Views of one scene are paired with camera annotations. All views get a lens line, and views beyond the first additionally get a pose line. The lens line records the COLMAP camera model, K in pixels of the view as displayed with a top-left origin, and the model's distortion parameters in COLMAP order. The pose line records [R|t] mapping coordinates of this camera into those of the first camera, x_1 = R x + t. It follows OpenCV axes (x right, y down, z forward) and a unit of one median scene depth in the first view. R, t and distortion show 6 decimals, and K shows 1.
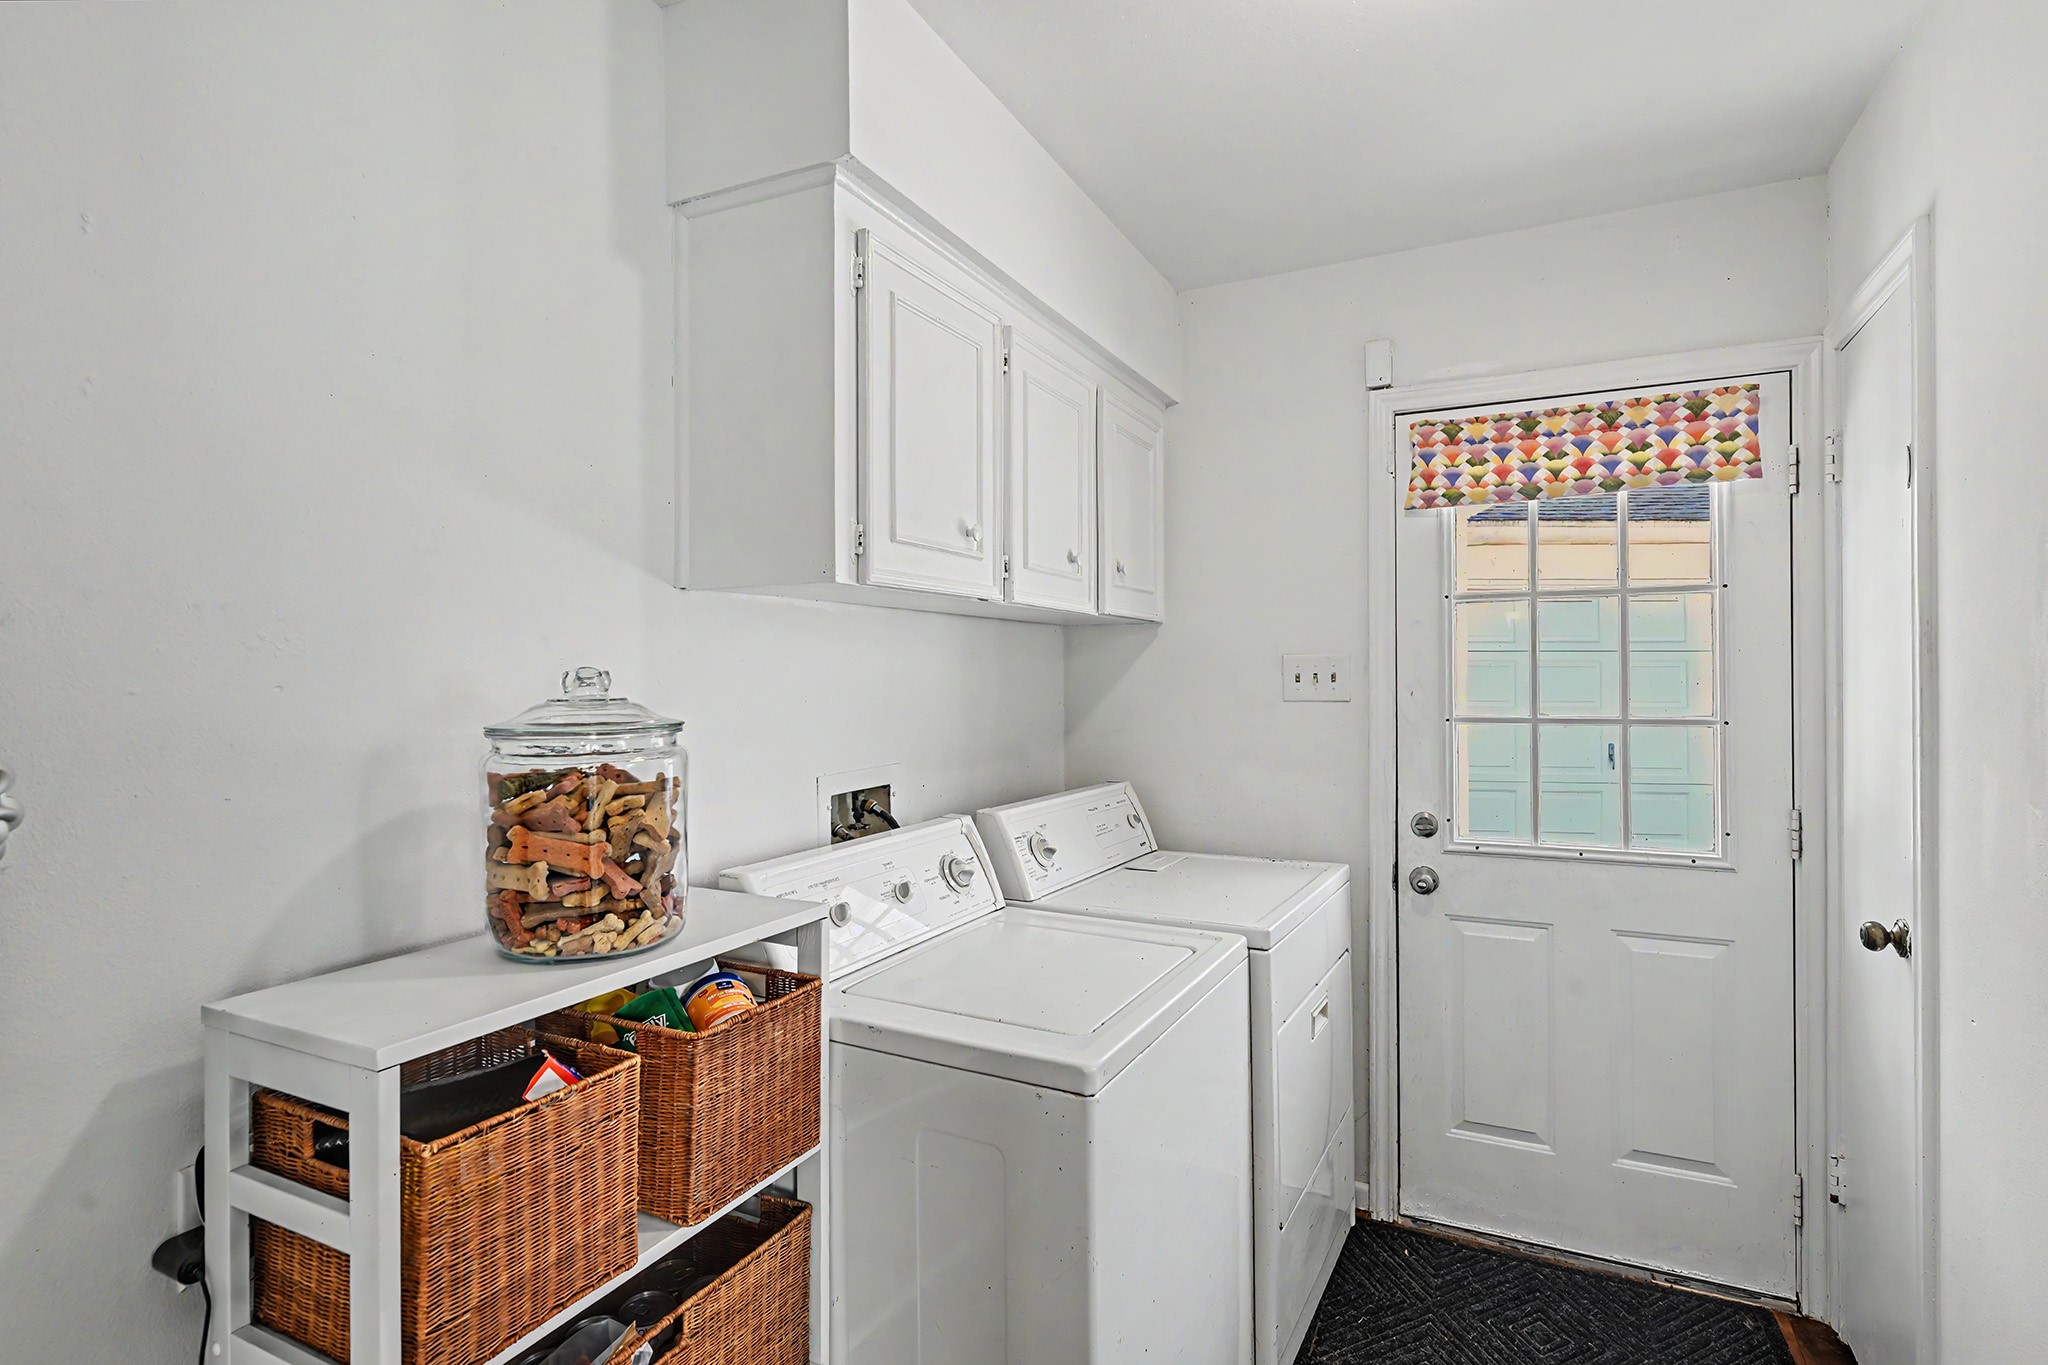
lens RADIAL K [[1013.3, 0, 1019.2], [0, 1013.3, 676.1], [0, 0, 1]] dist [0.001427, 0.000115]
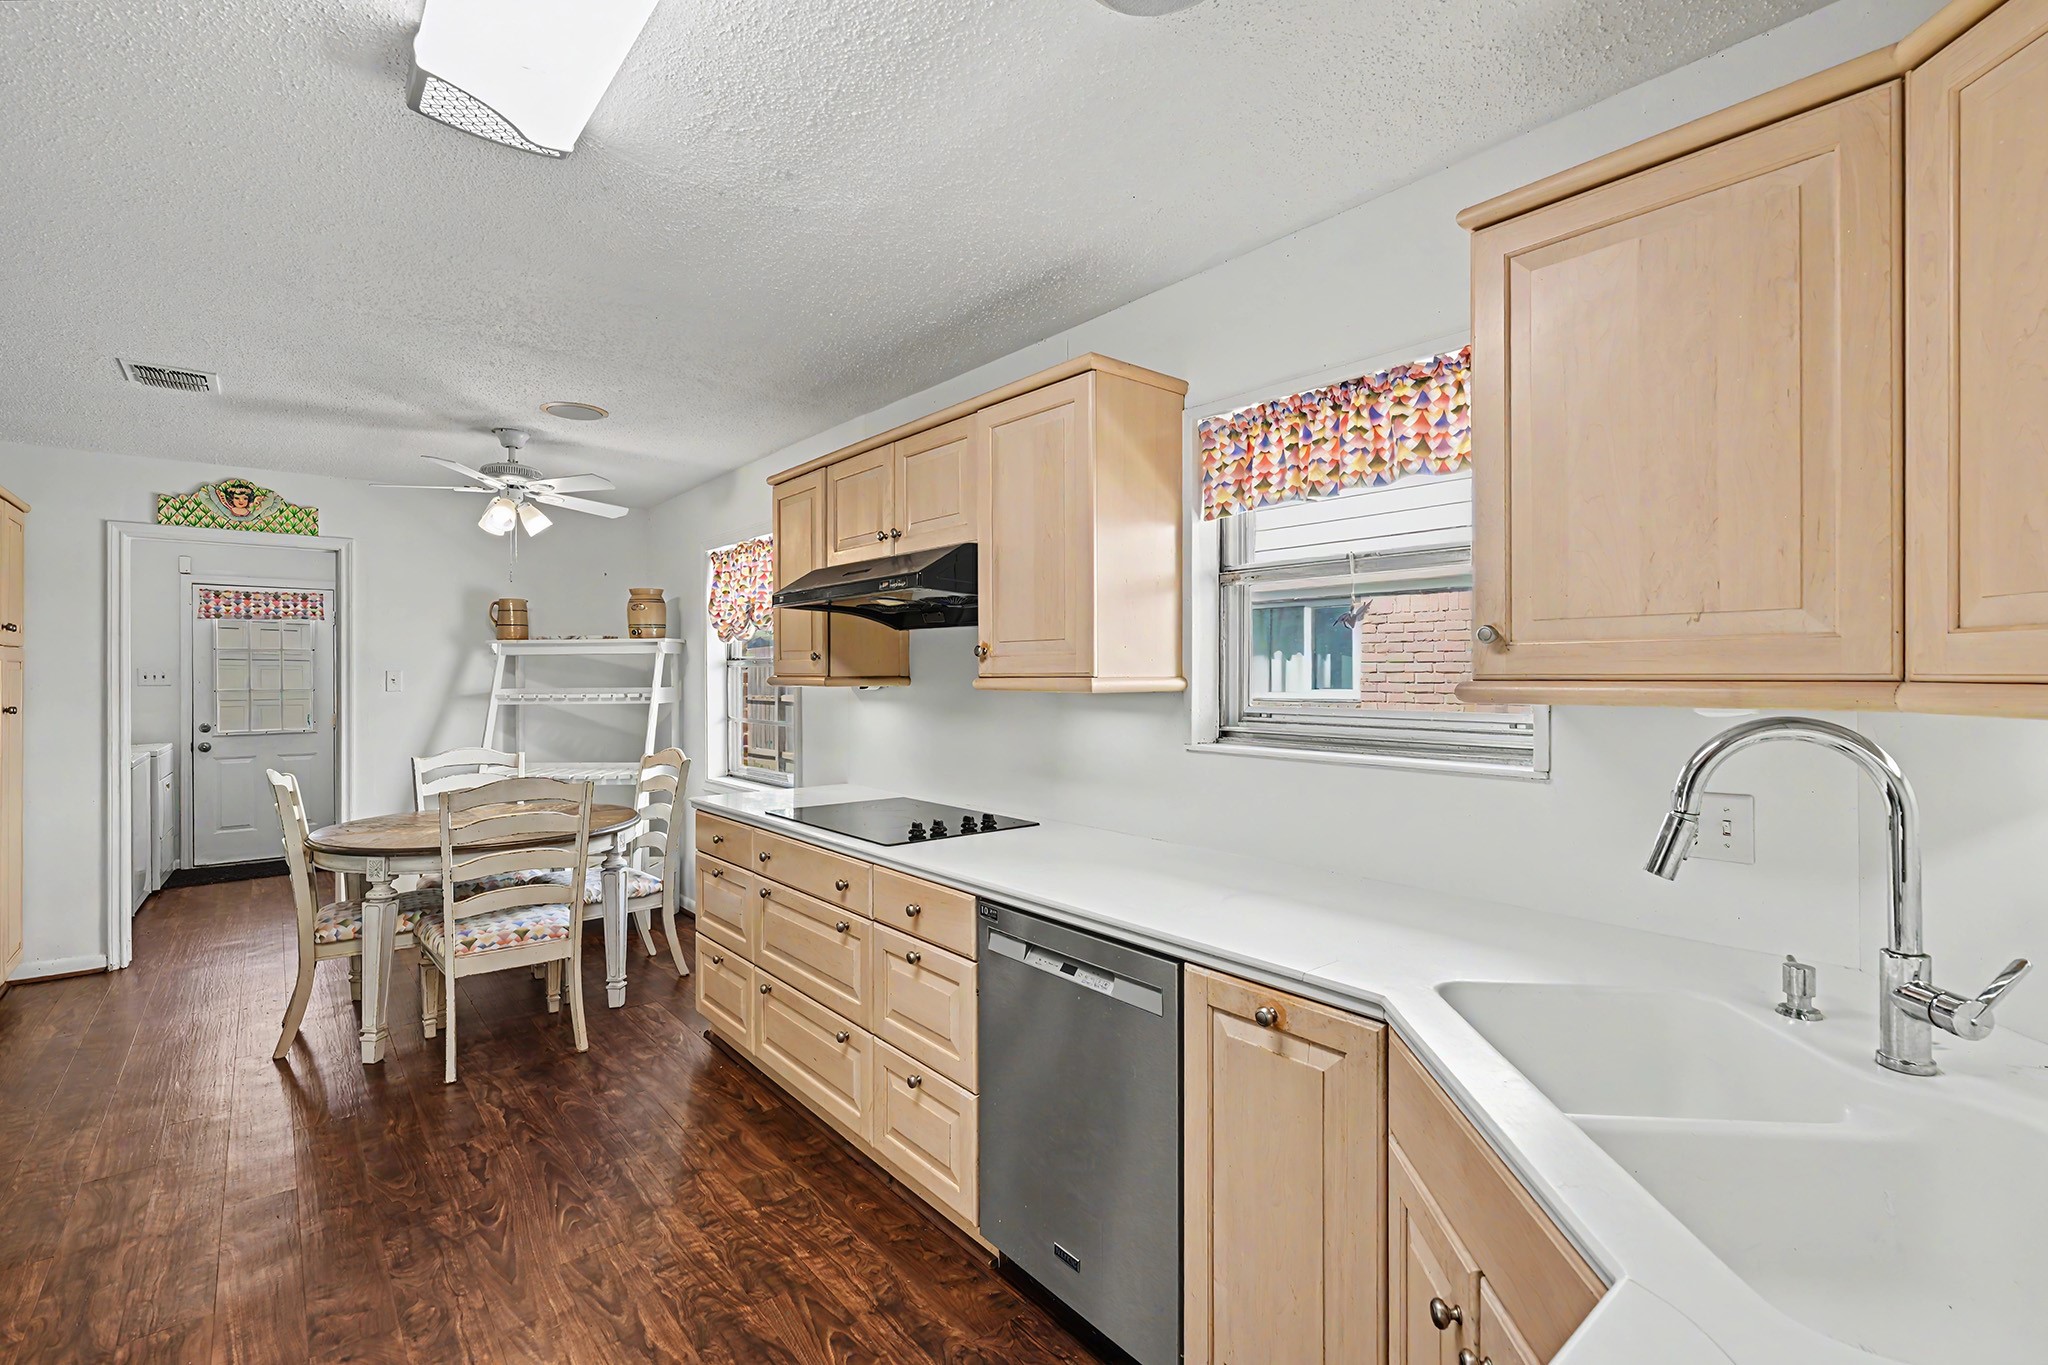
lens RADIAL K [[905.3, 0, 1013.0], [0, 905.3, 672.9], [0, 0, 1]] dist [-0.003308, -0.000641]
pose [[0.407015, 0.002924, 0.913417, -1.024121], [-0.002714, 0.999994, -0.001992, -0.010810], [-0.913418, -0.001669, 0.407020, -2.174266]]
